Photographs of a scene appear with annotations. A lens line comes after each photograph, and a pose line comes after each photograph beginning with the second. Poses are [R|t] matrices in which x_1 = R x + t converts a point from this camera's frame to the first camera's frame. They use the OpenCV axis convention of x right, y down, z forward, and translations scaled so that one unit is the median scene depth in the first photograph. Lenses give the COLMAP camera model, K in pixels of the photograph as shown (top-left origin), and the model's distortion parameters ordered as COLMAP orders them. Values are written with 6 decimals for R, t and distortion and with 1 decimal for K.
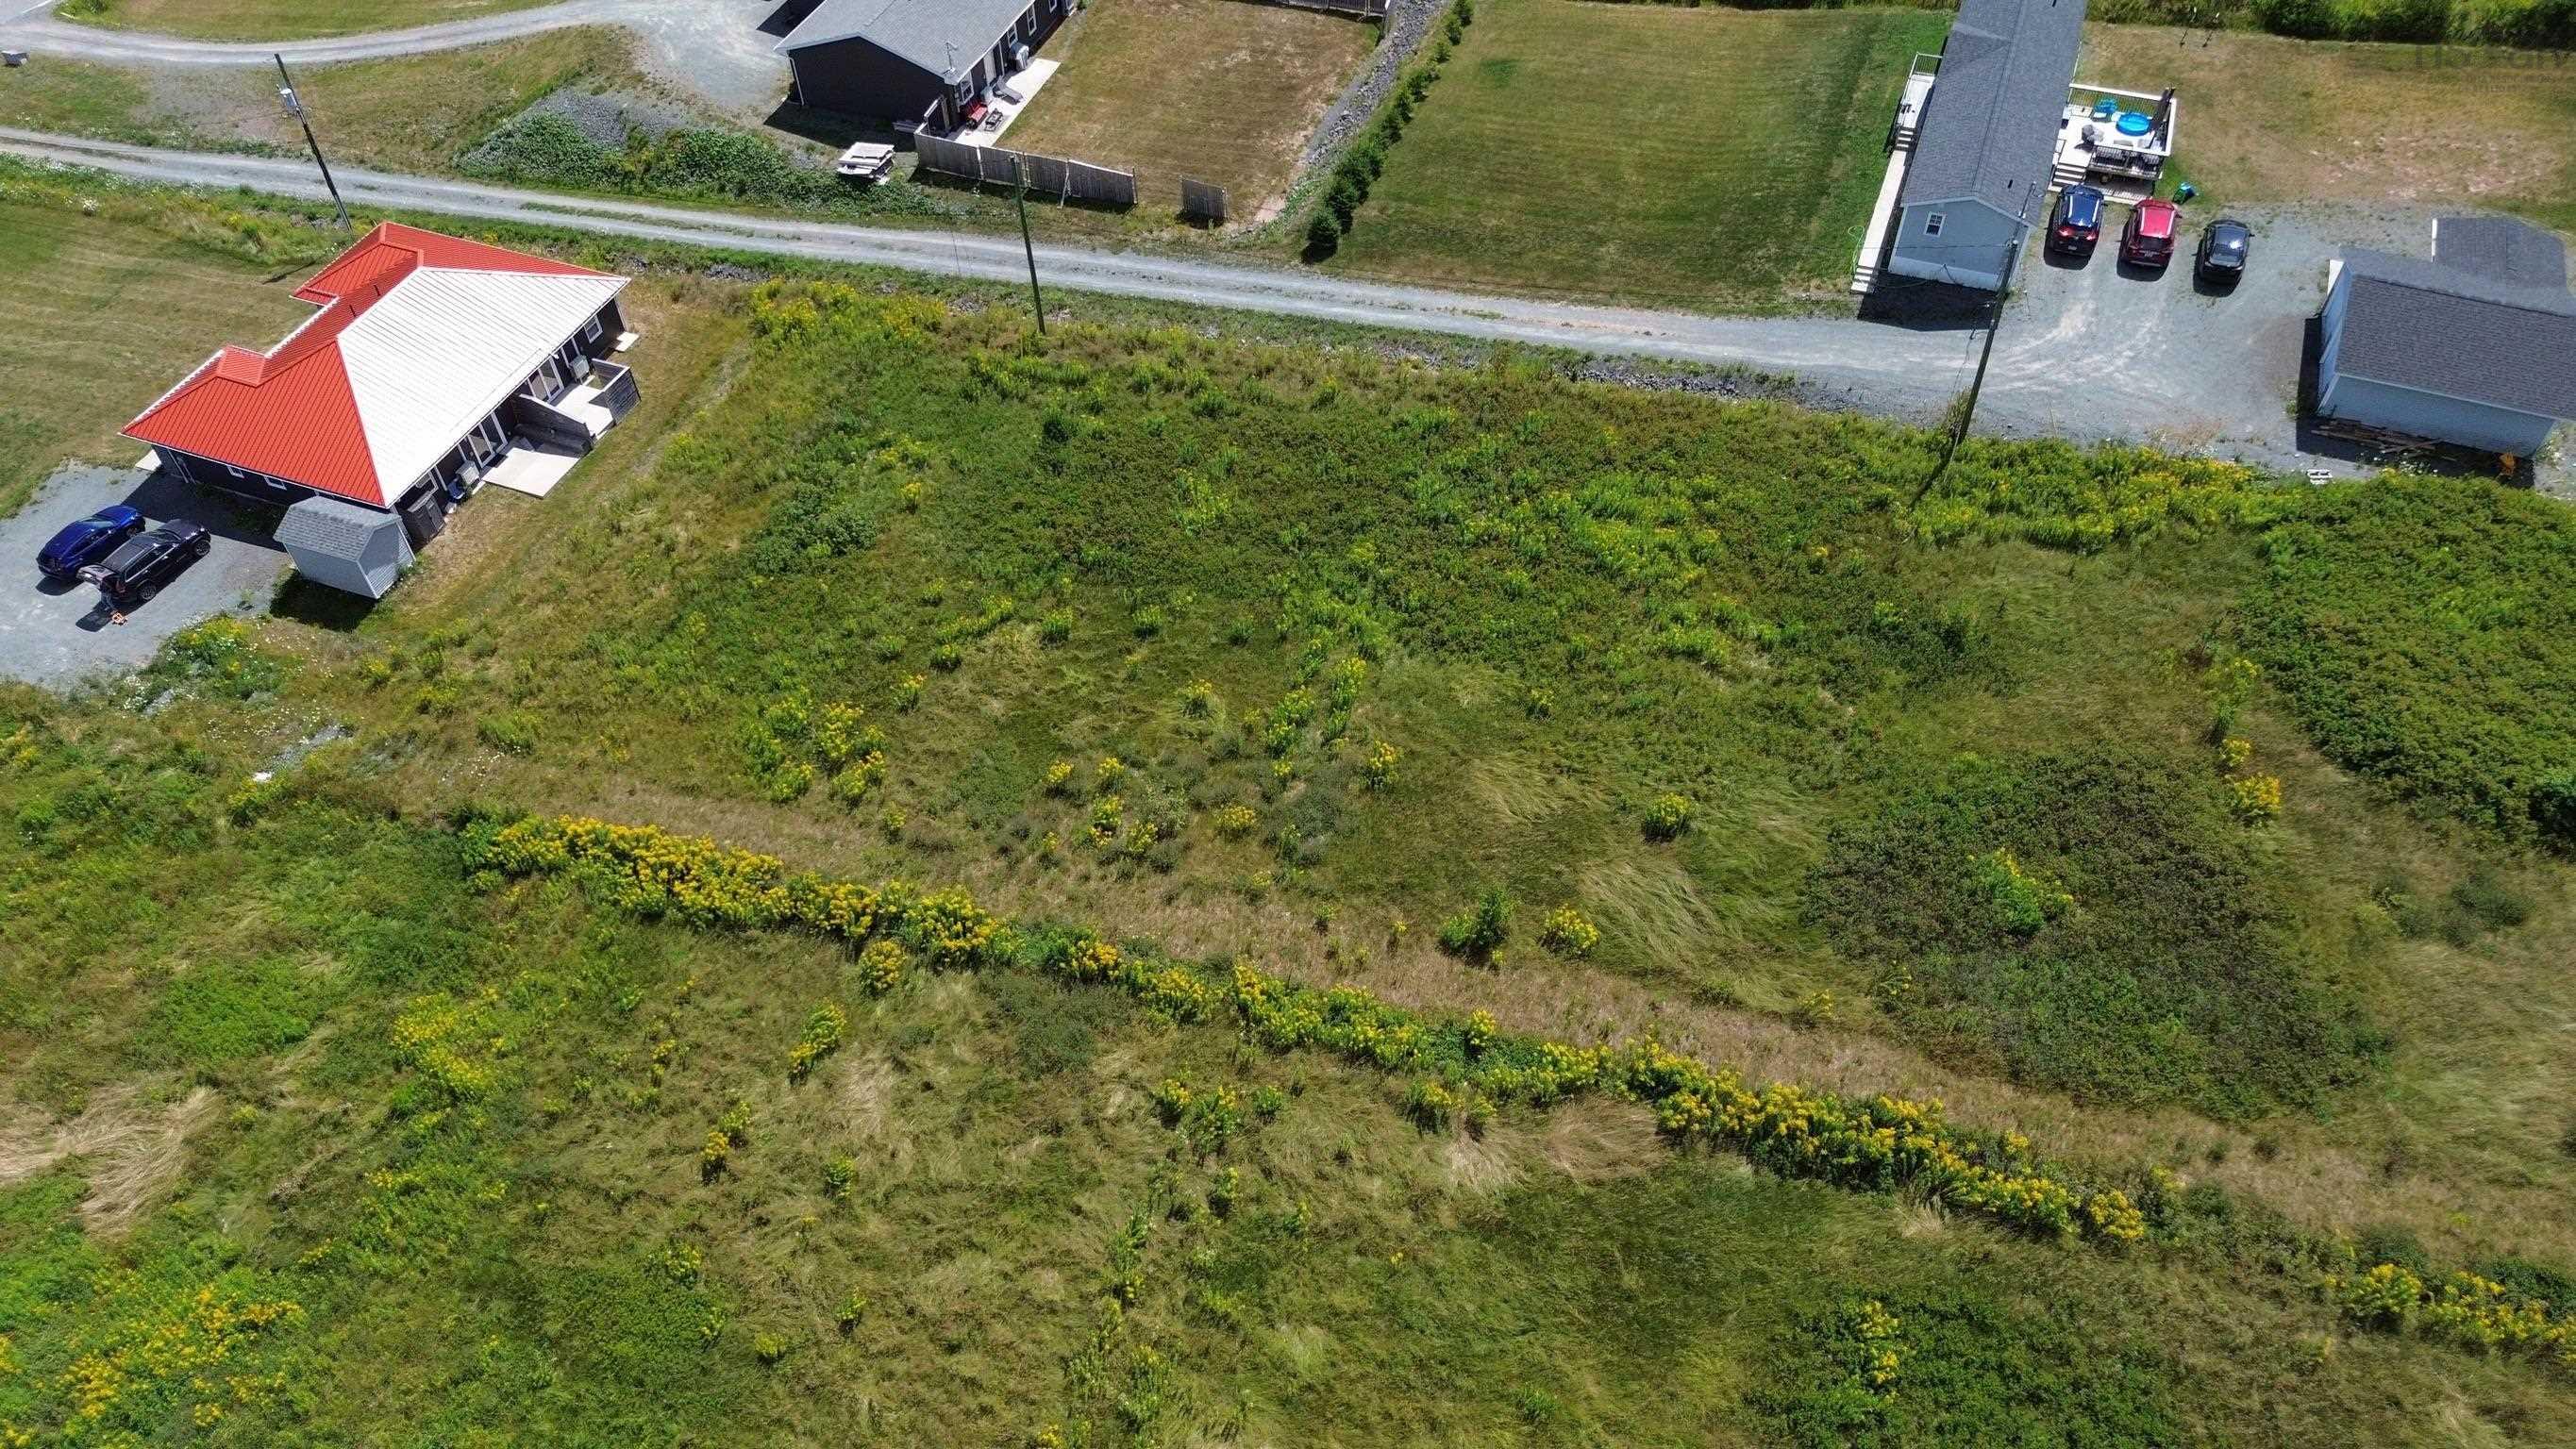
lens RADIAL K [[1813.7, 0, 1281.5], [0, 1813.7, 717.1], [0, 0, 1]] dist [0.088932, -0.101629]
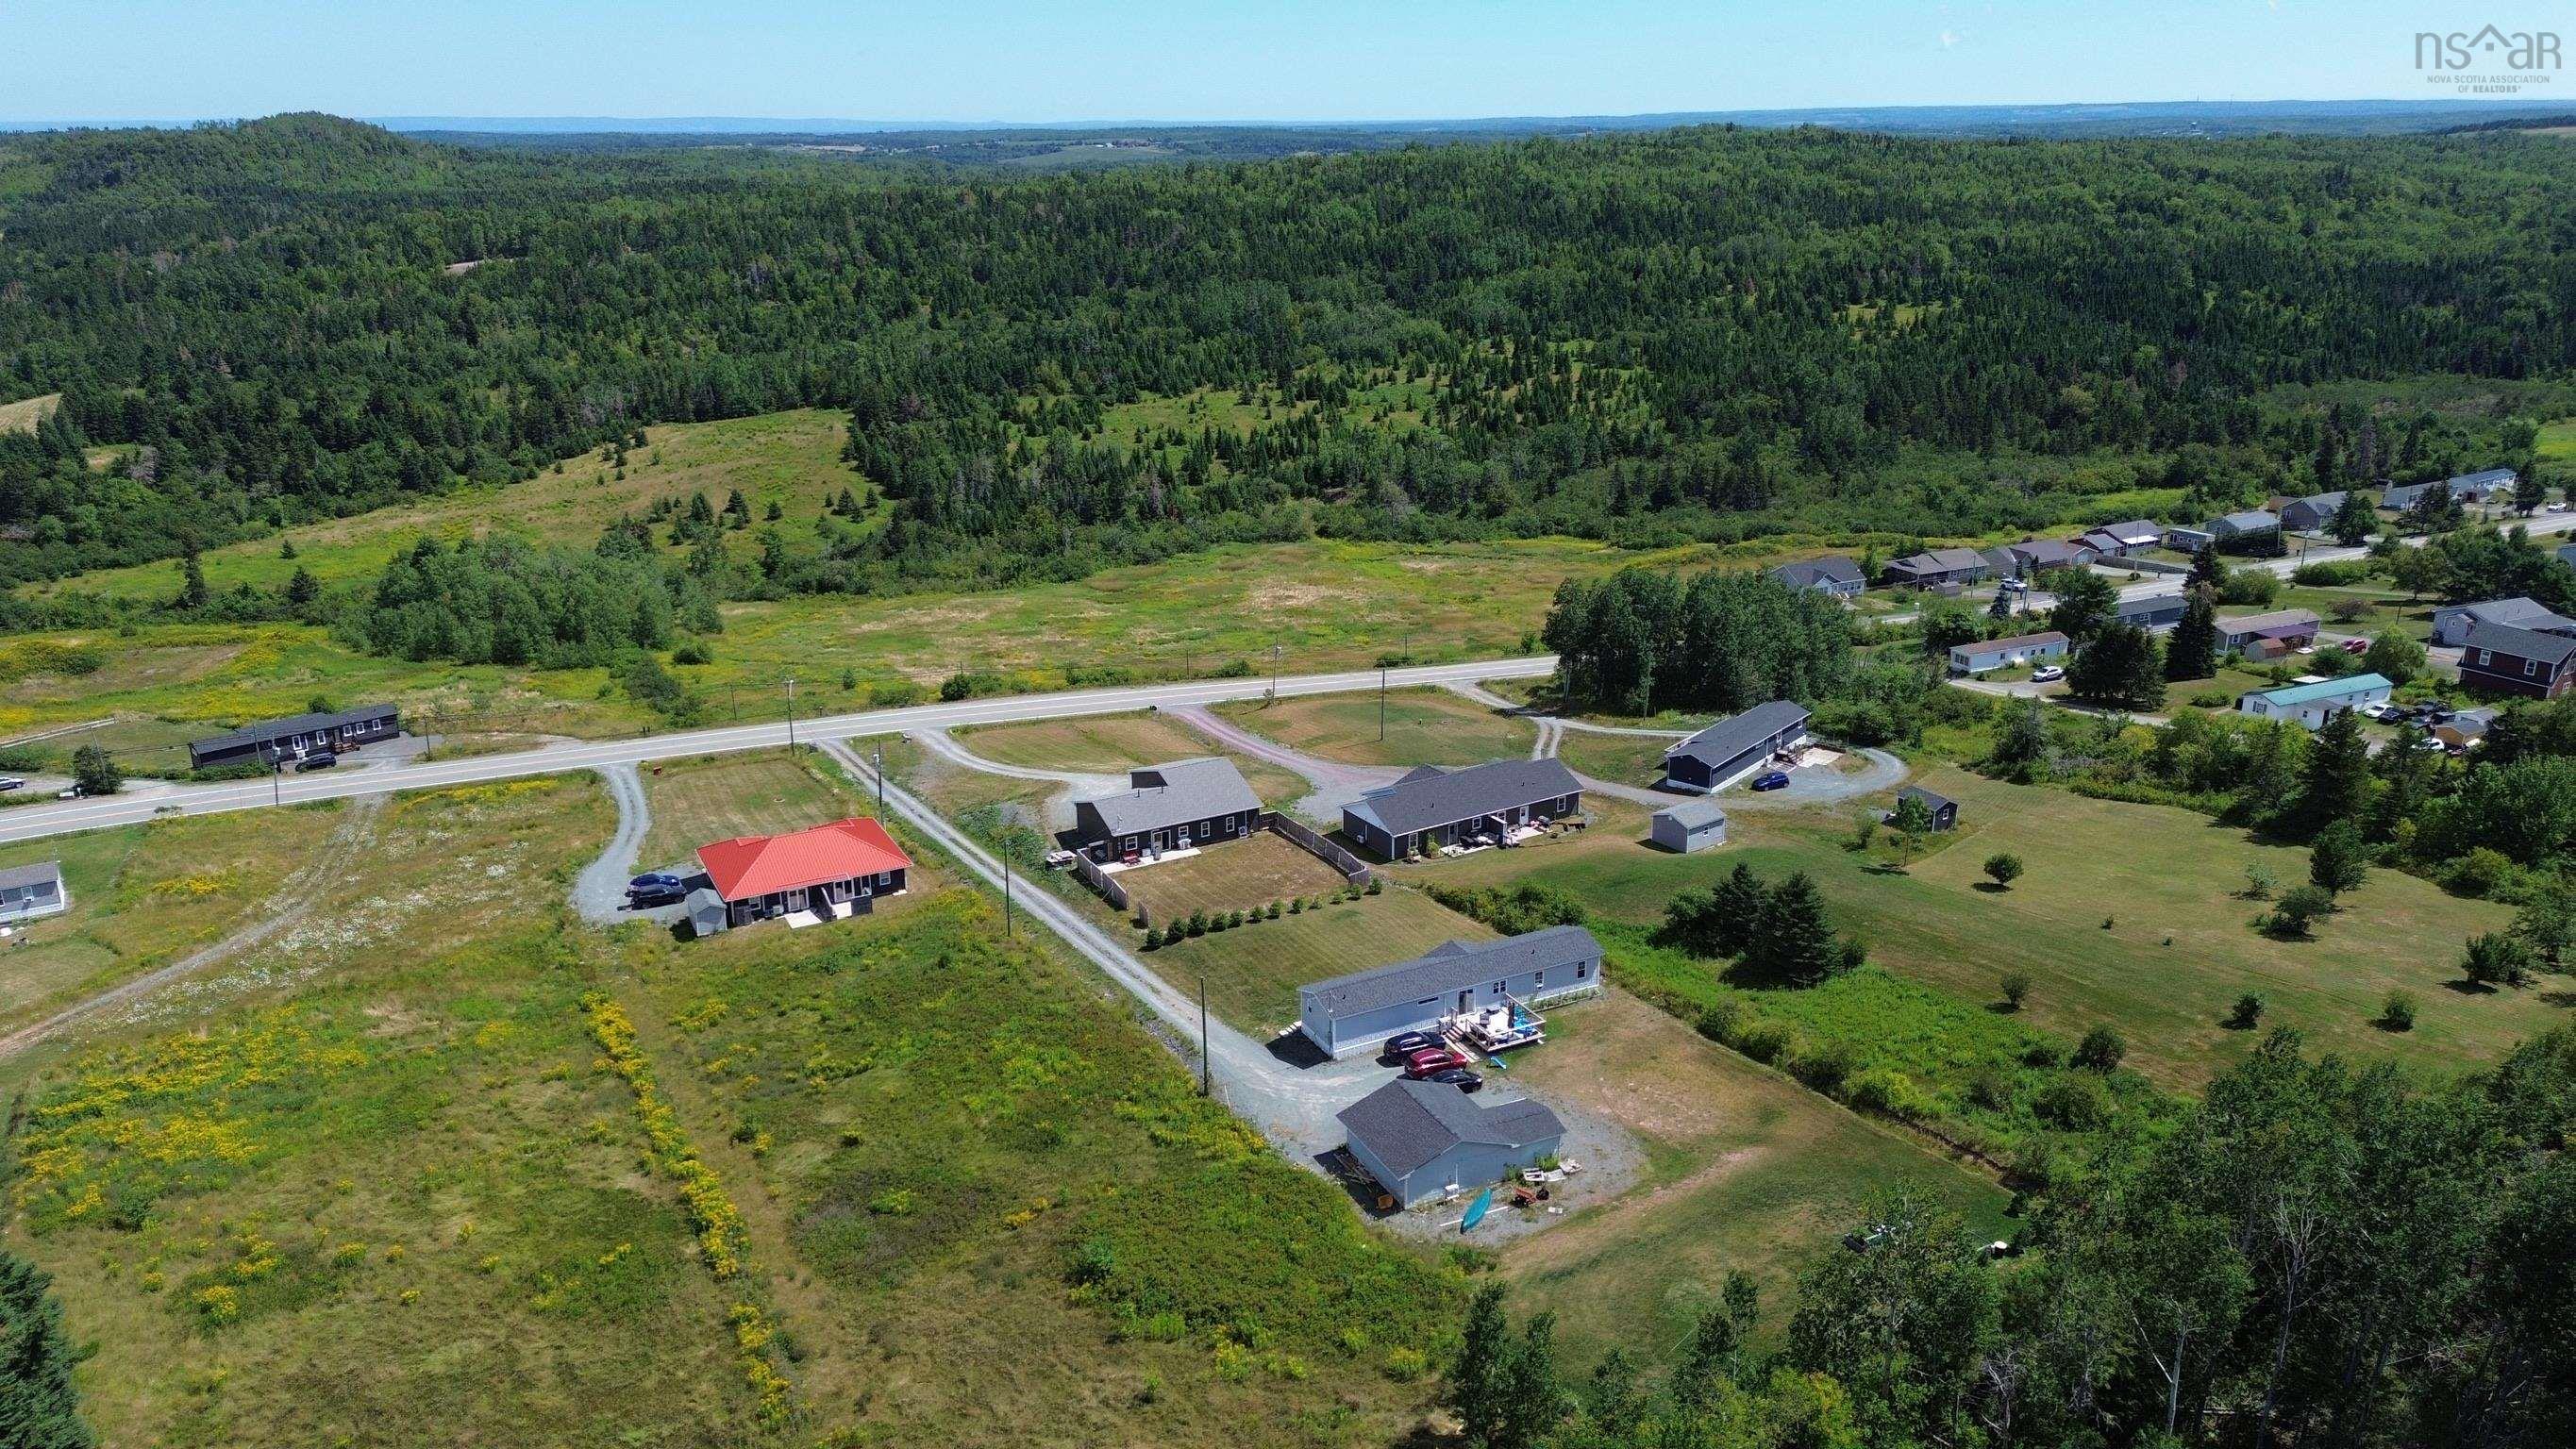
lens RADIAL K [[1813.7, 0, 1281.5], [0, 1813.7, 717.1], [0, 0, 1]] dist [0.088932, -0.101629]
pose [[0.747523, 0.217922, -0.627471, 1.467236], [-0.496816, 0.810447, -0.310401, 0.061529], [0.440889, 0.543770, 0.714095, -0.424066]]
